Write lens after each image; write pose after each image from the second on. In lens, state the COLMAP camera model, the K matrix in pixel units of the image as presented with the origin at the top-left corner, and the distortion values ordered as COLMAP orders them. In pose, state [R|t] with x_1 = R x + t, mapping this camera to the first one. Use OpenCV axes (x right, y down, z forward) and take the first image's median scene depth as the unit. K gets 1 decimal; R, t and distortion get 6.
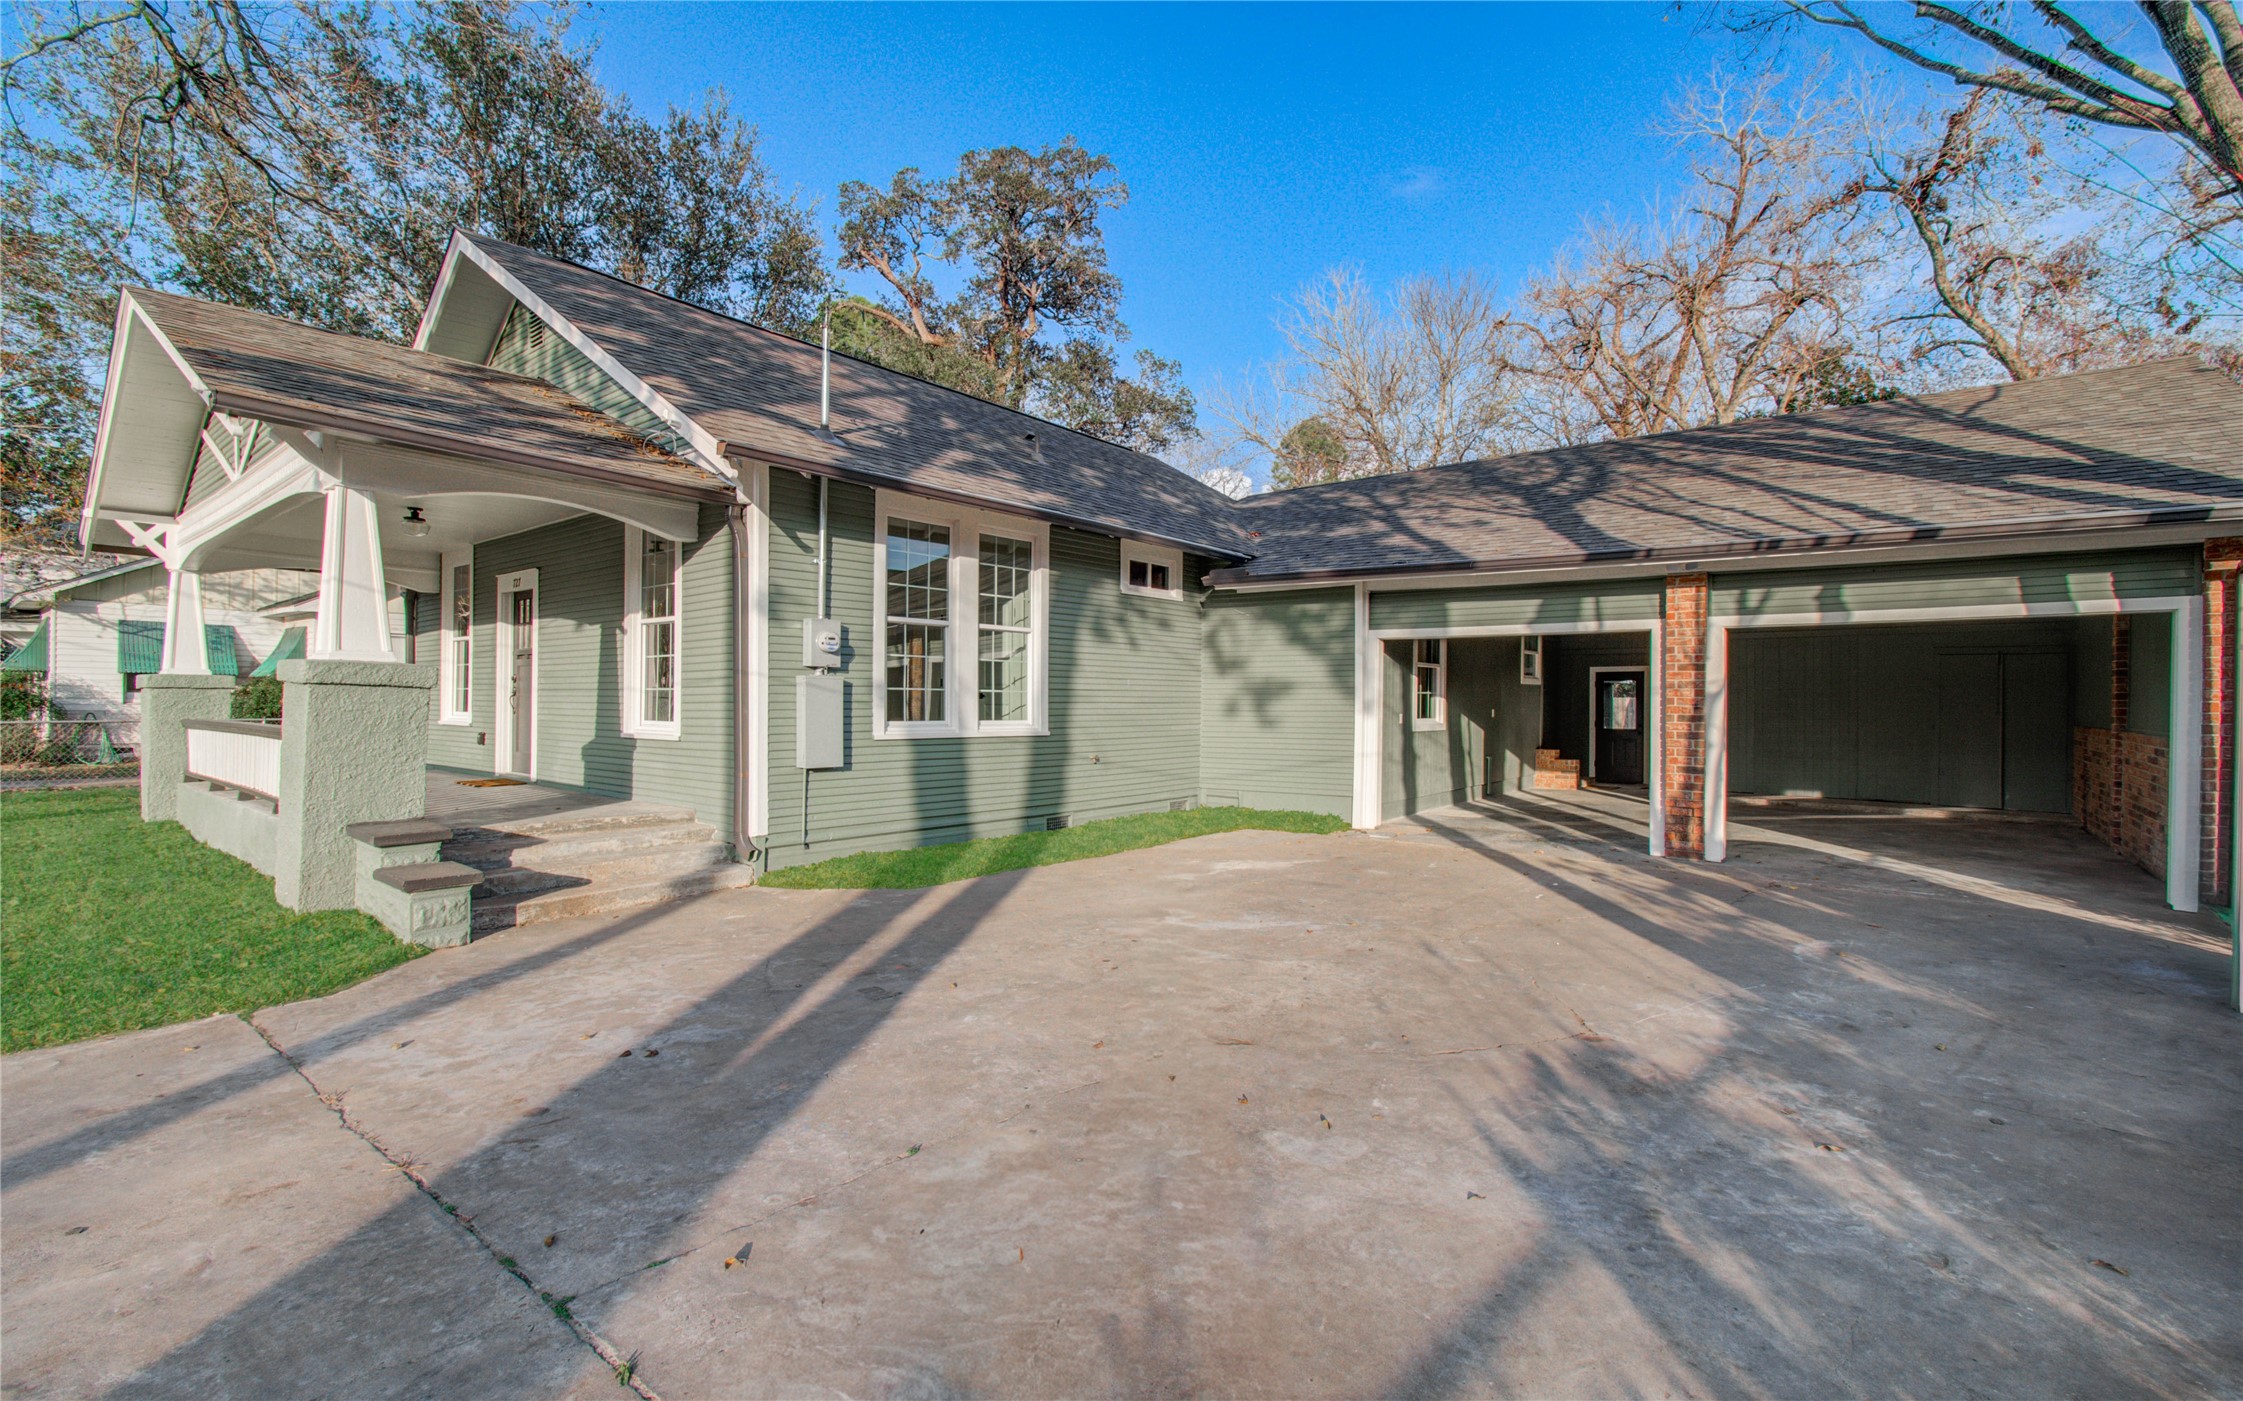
lens RADIAL K [[941.1, 0, 1108.3], [0, 941.1, 702.8], [0, 0, 1]] dist [0.029028, -0.013407]
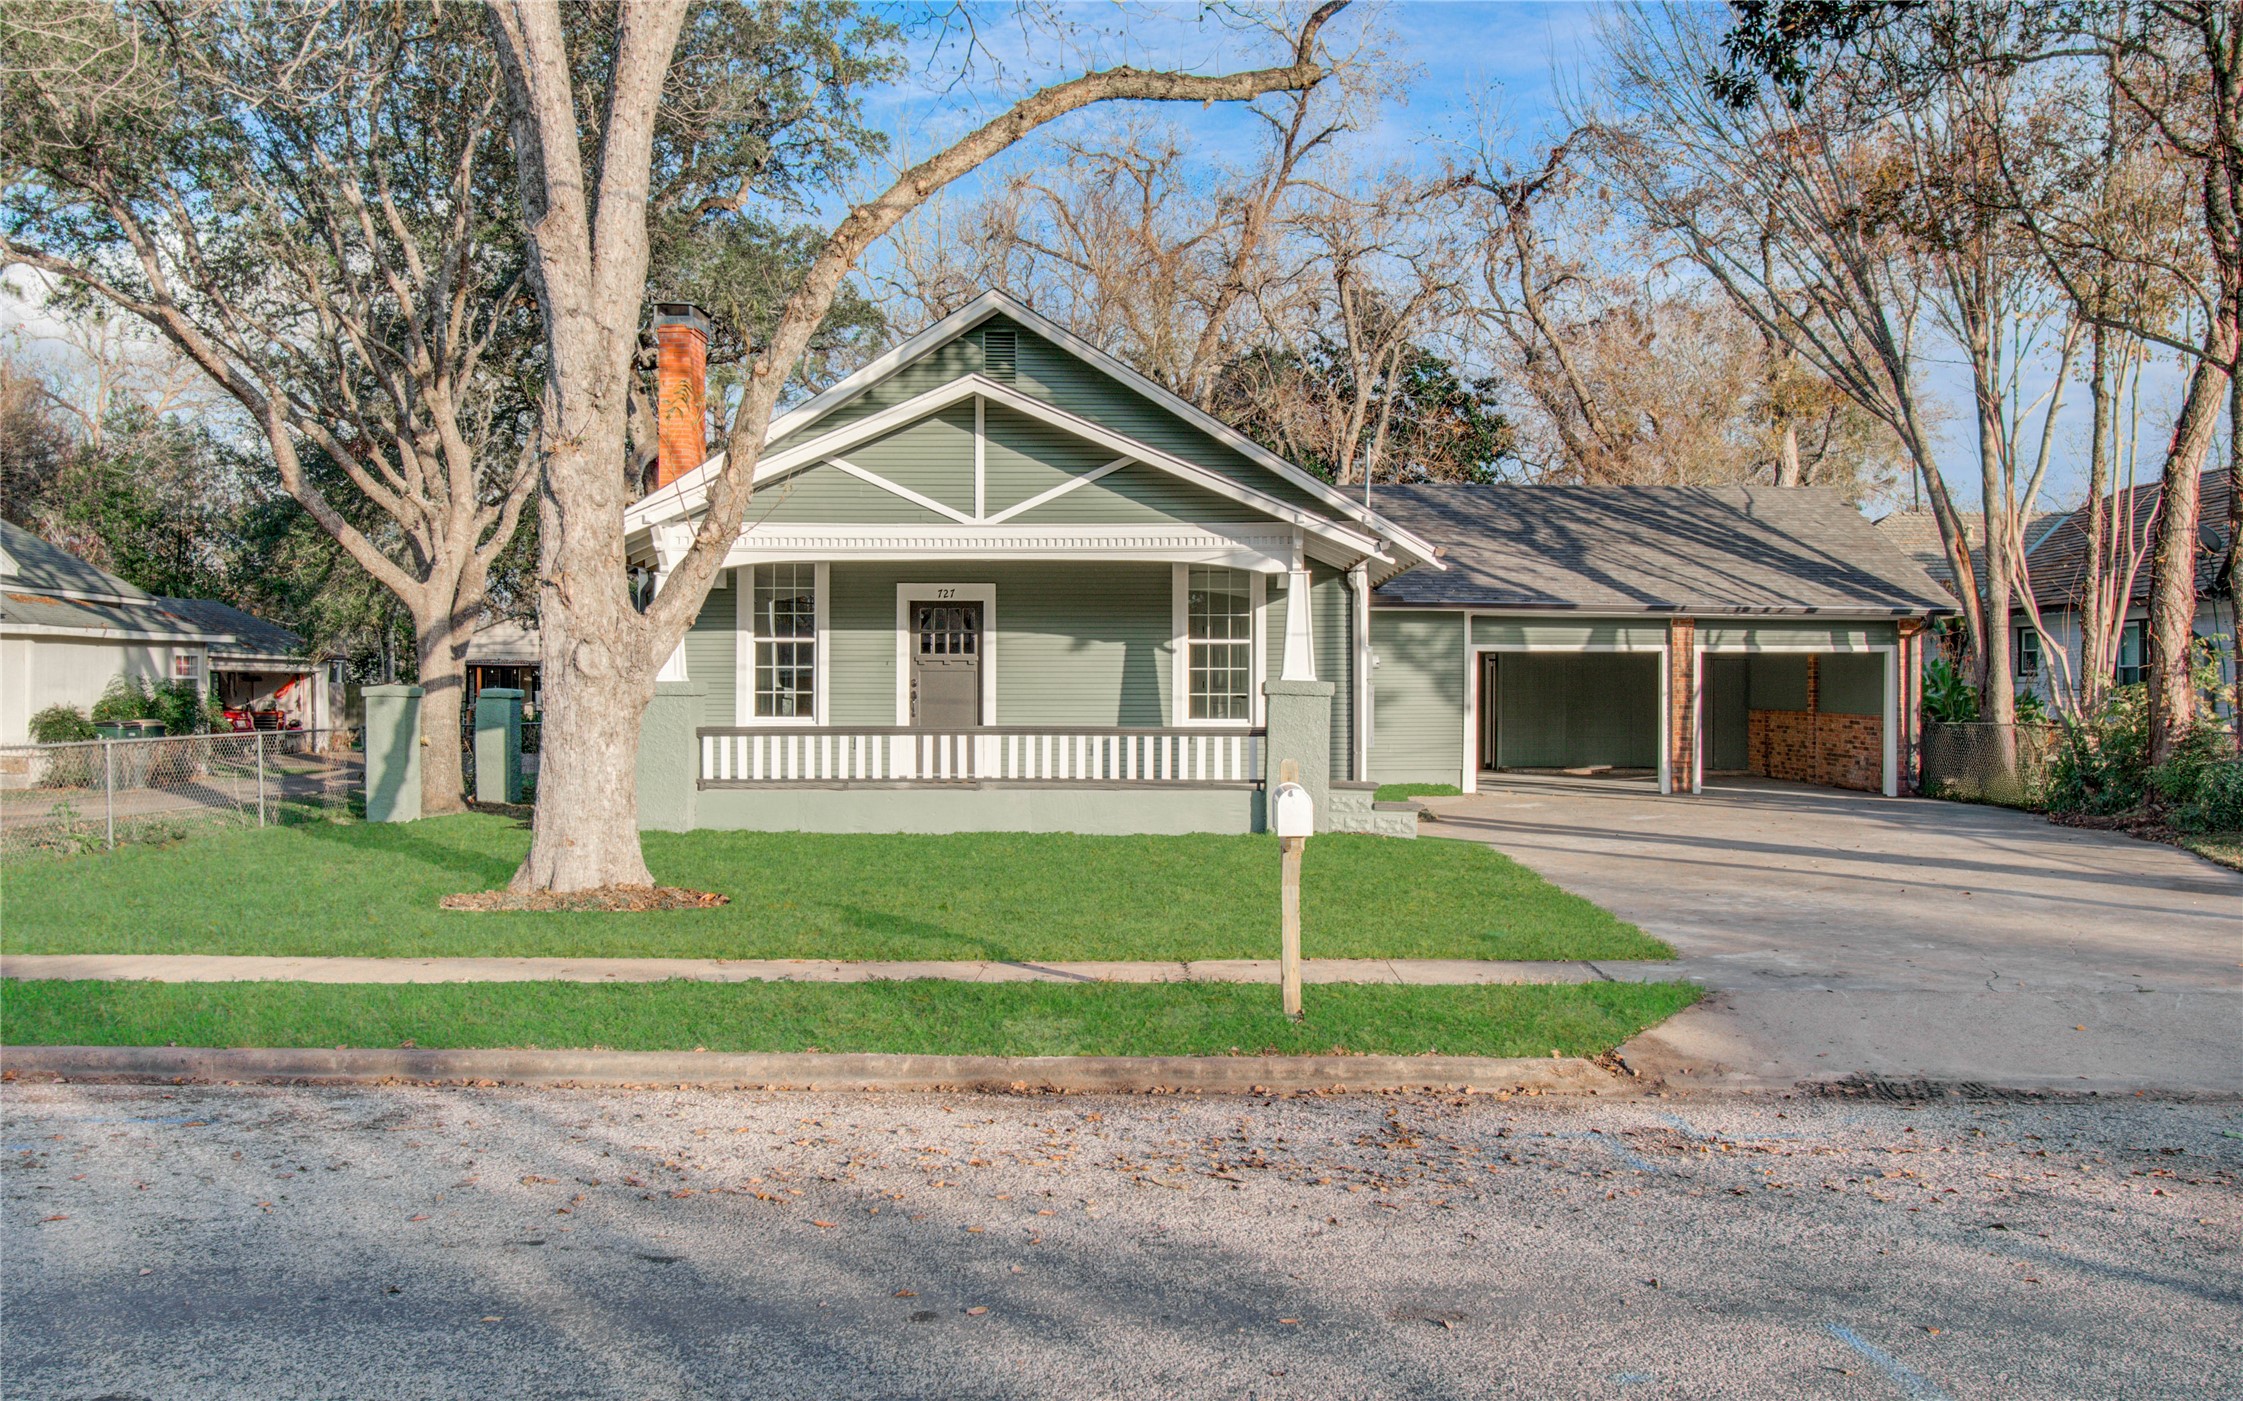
lens RADIAL K [[1834.0, 0, 1121.5], [0, 1834.0, 700.5], [0, 0, 1]] dist [0.046021, -0.001915]
pose [[0.790450, -0.010650, 0.612434, -2.089527], [0.007109, 0.999941, 0.008213, -0.028552], [-0.612485, -0.002138, 0.790479, -0.908044]]
